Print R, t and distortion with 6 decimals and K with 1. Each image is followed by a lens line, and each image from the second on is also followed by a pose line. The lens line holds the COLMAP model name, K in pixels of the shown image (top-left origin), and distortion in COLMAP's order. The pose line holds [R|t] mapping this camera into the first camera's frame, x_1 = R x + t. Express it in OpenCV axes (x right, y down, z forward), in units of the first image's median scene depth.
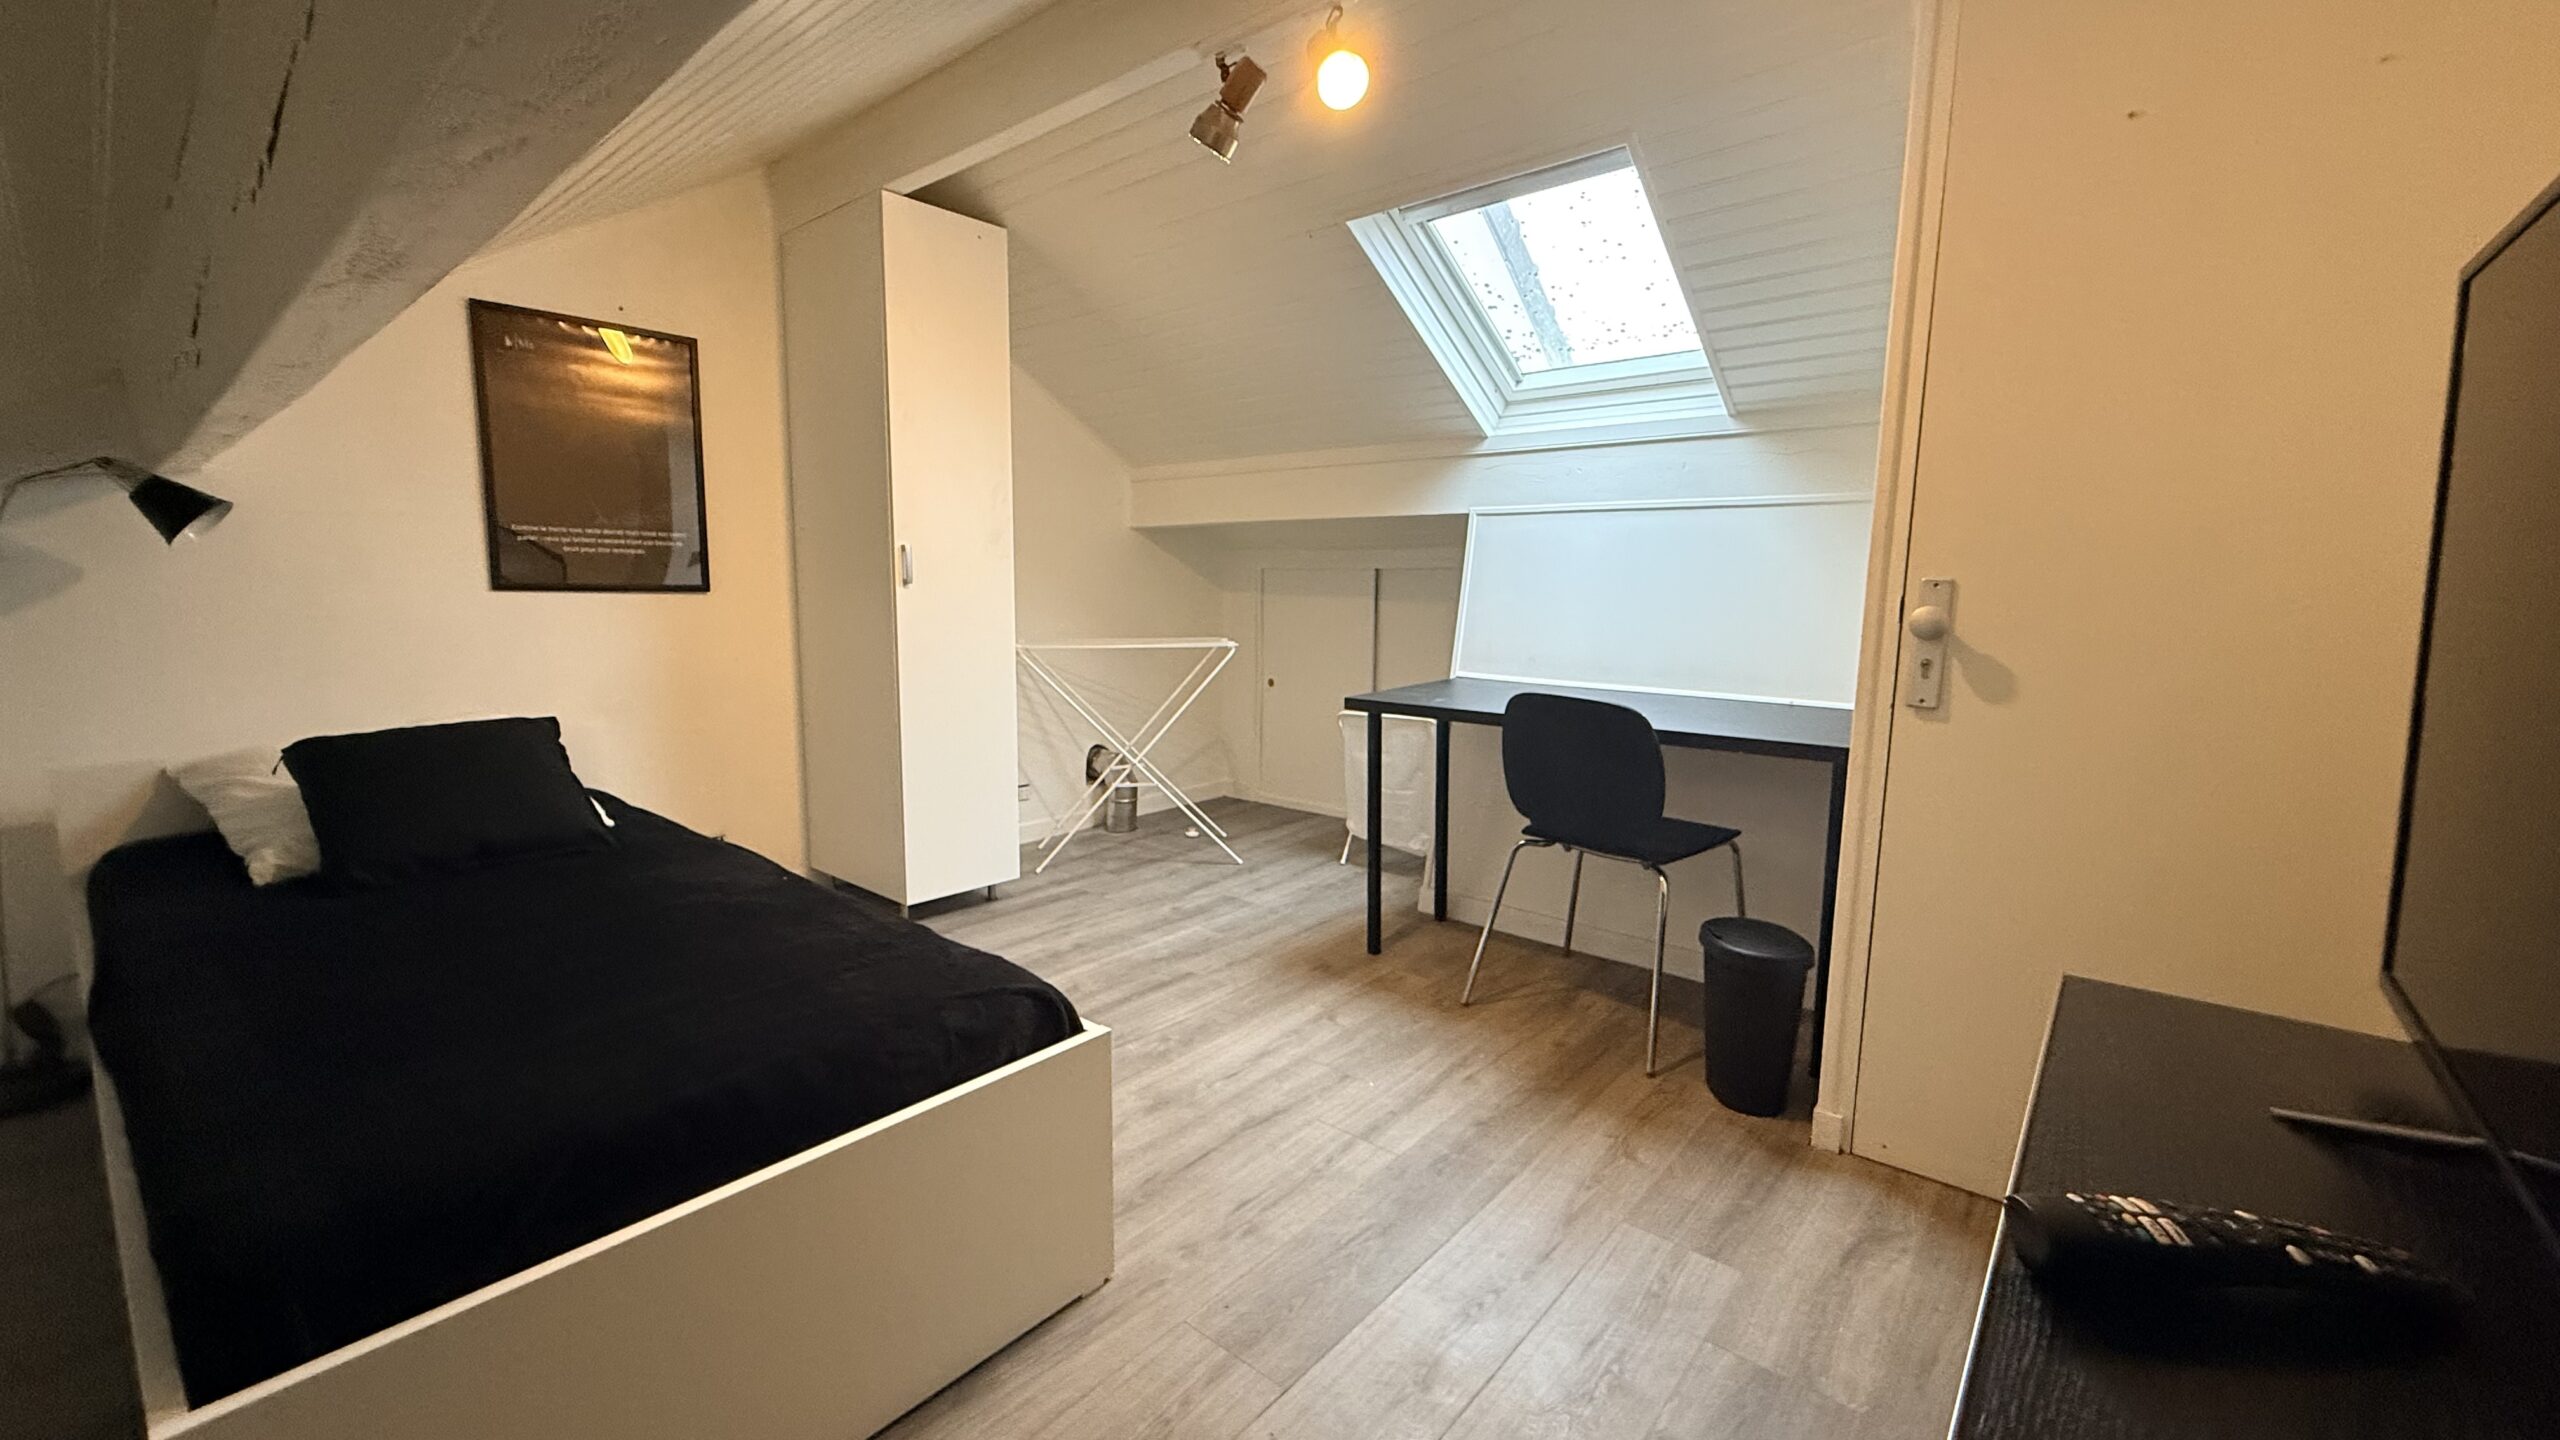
lens RADIAL K [[1019.0, 0, 1278.2], [0, 1019.0, 715.0], [0, 0, 1]] dist [0.000678, -0.000071]
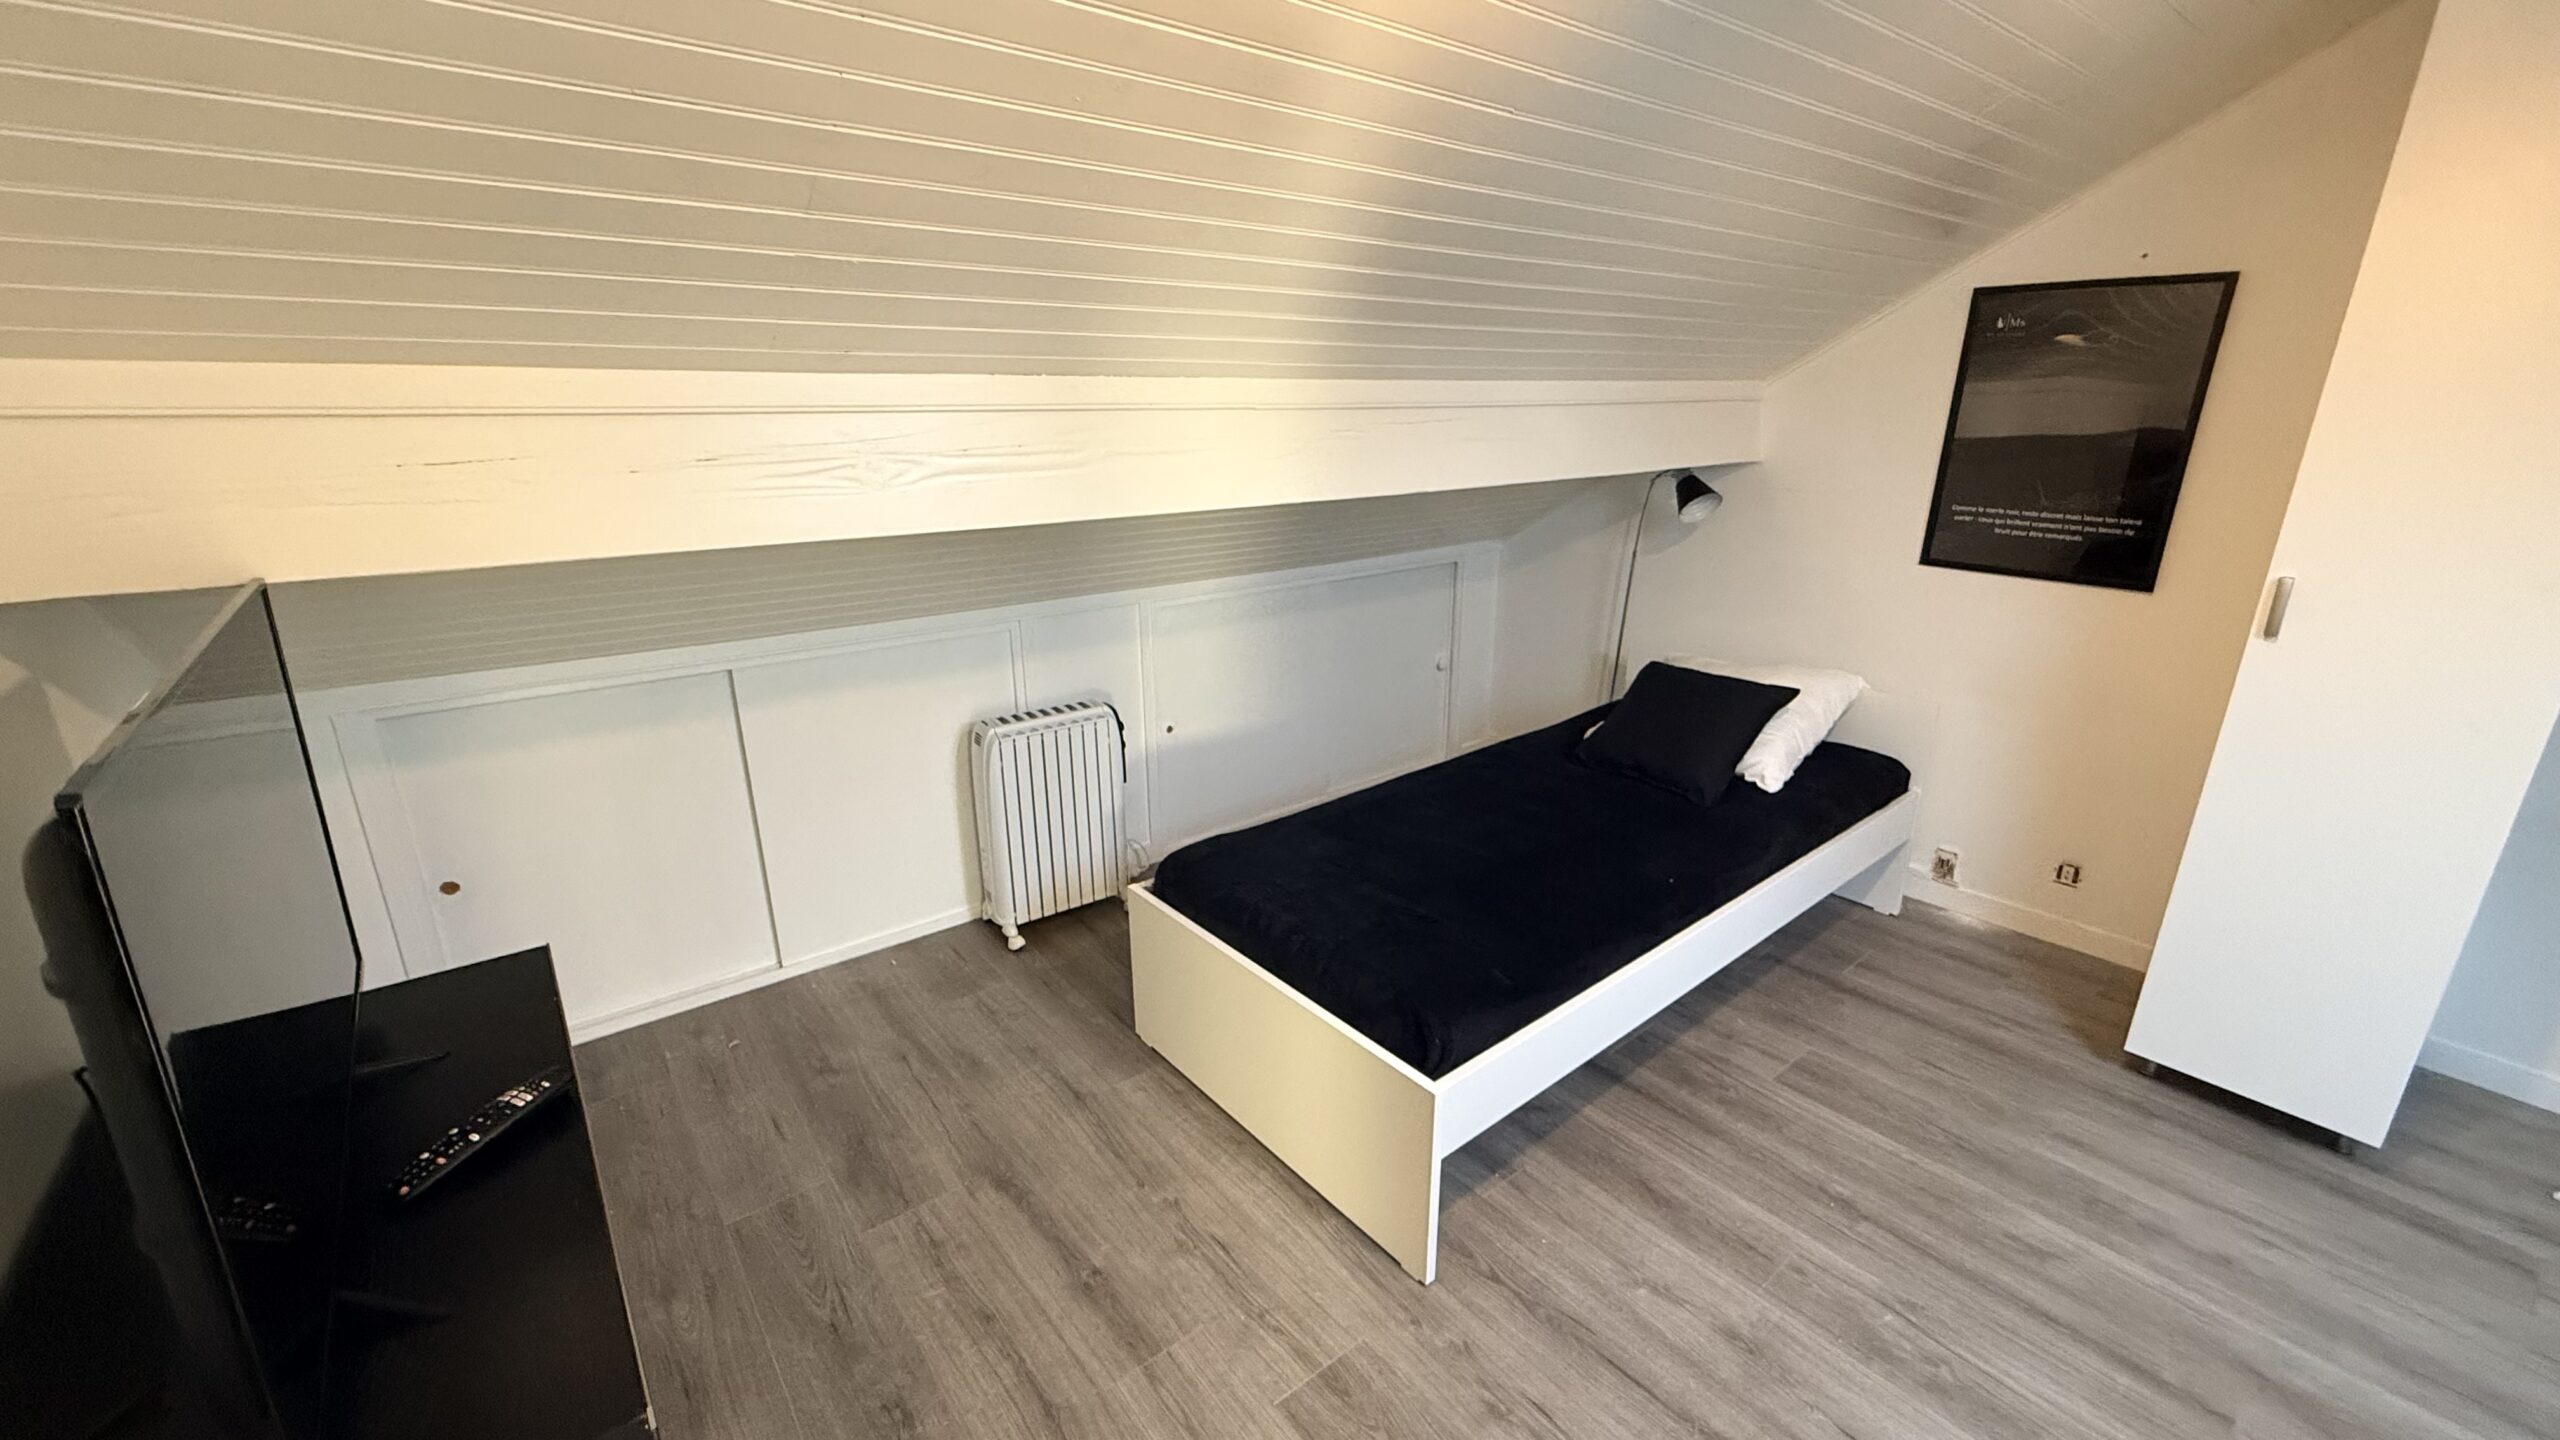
lens RADIAL K [[1019.0, 0, 1277.3], [0, 1019.0, 716.3], [0, 0, 1]] dist [0.000678, -0.000071]
pose [[-0.202175, 0.280393, -0.938352, 0.424039], [-0.125103, 0.942895, 0.308705, -0.210819], [0.971326, 0.179803, -0.155552, 0.505152]]
